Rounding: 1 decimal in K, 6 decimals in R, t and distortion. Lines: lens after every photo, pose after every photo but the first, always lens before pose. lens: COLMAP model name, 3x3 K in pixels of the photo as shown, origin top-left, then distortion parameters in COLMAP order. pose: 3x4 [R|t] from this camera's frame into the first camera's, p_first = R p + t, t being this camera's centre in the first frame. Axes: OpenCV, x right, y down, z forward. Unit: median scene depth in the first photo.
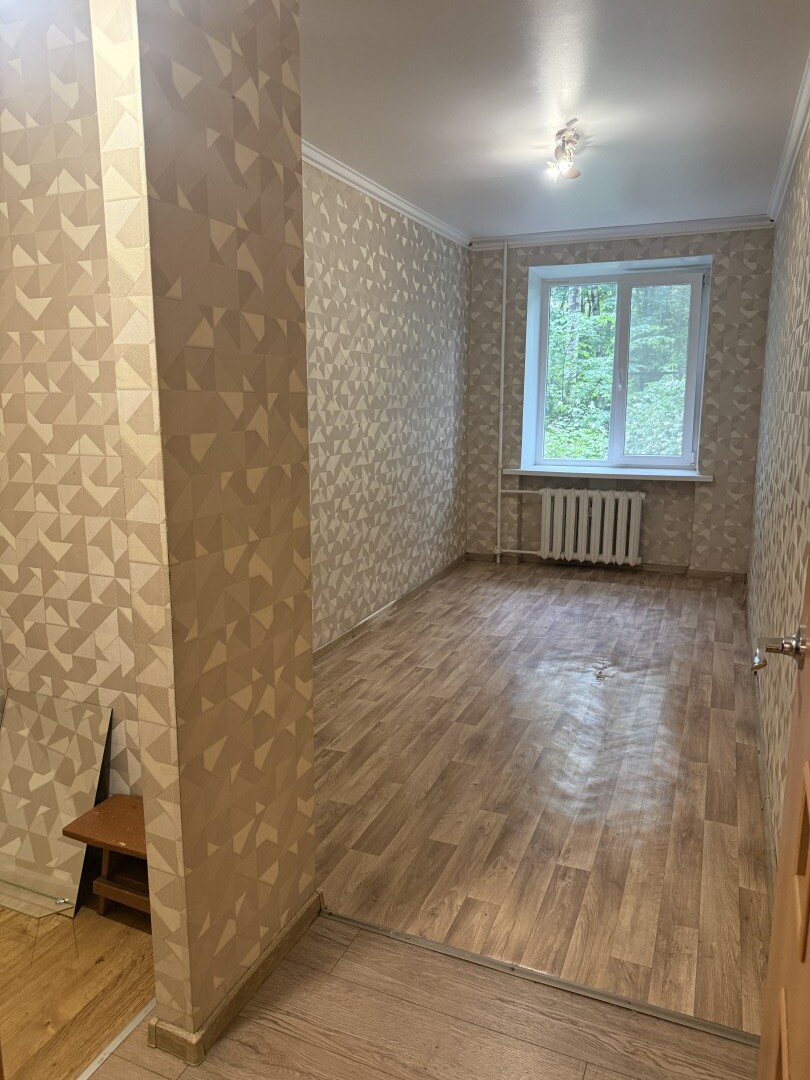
lens RADIAL K [[744.0, 0, 405.0], [0, 744.0, 540.0], [0, 0, 1]] dist [-0.060889, -0.001737]
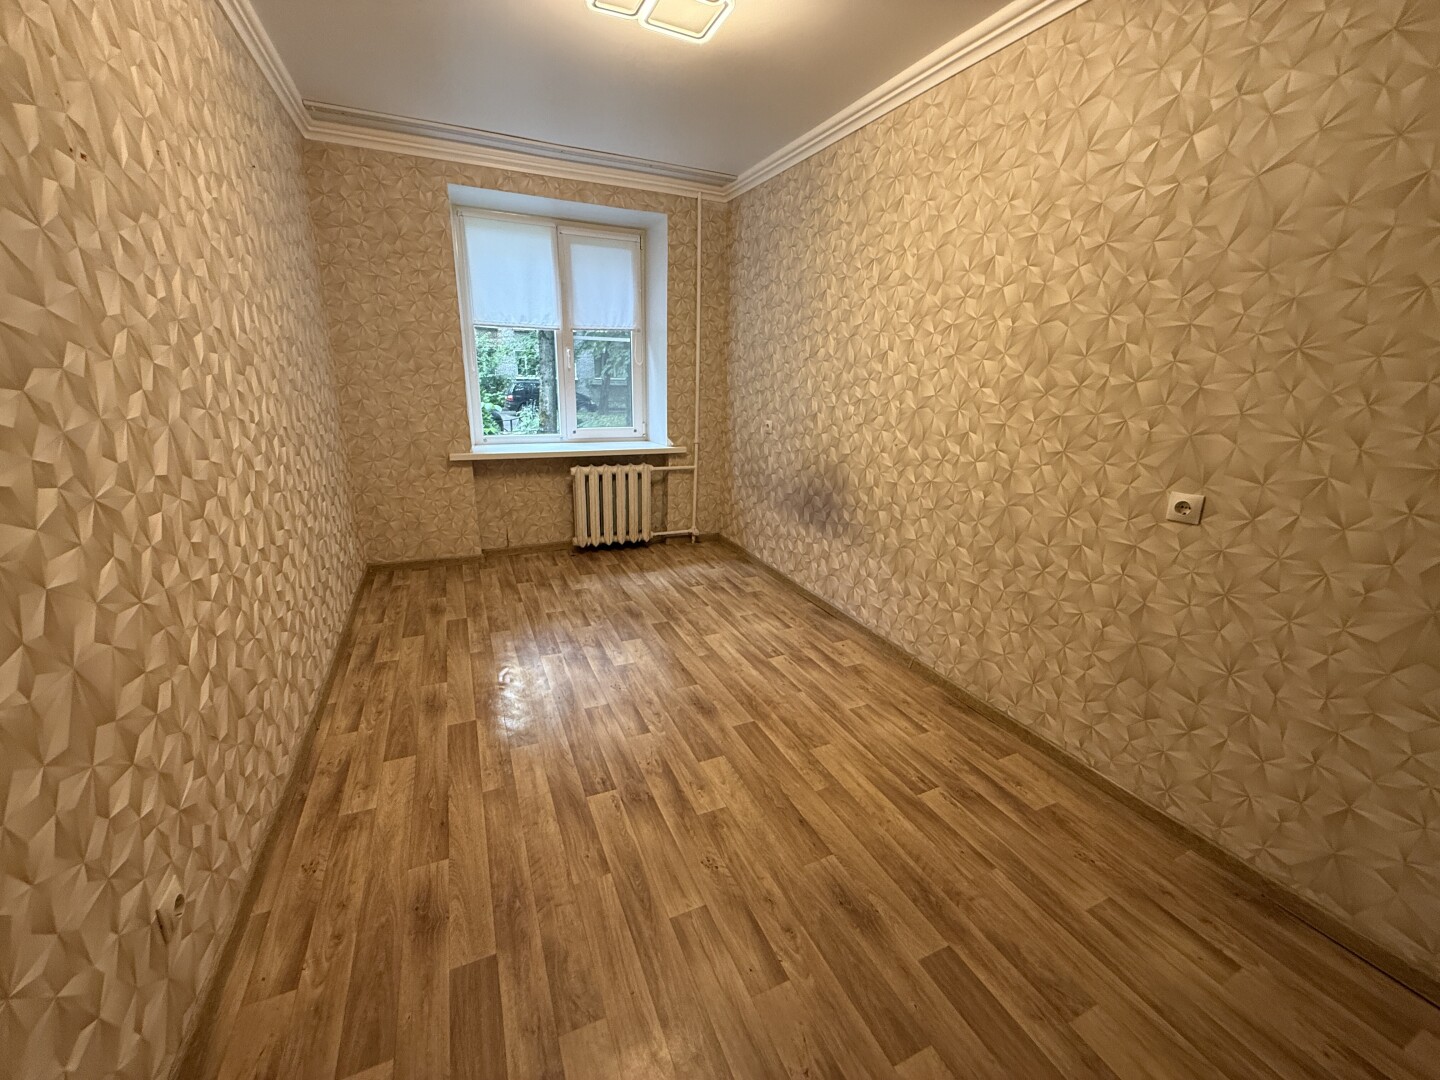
lens RADIAL K [[574.5, 0, 714.6], [0, 574.5, 541.1], [0, 0, 1]] dist [0.000831, -0.000001]
pose [[-0.677189, 0.231485, -0.698448, 0.625518], [-0.138172, 0.892333, 0.429710, -0.297367], [0.722719, 0.387501, -0.572293, 1.446283]]
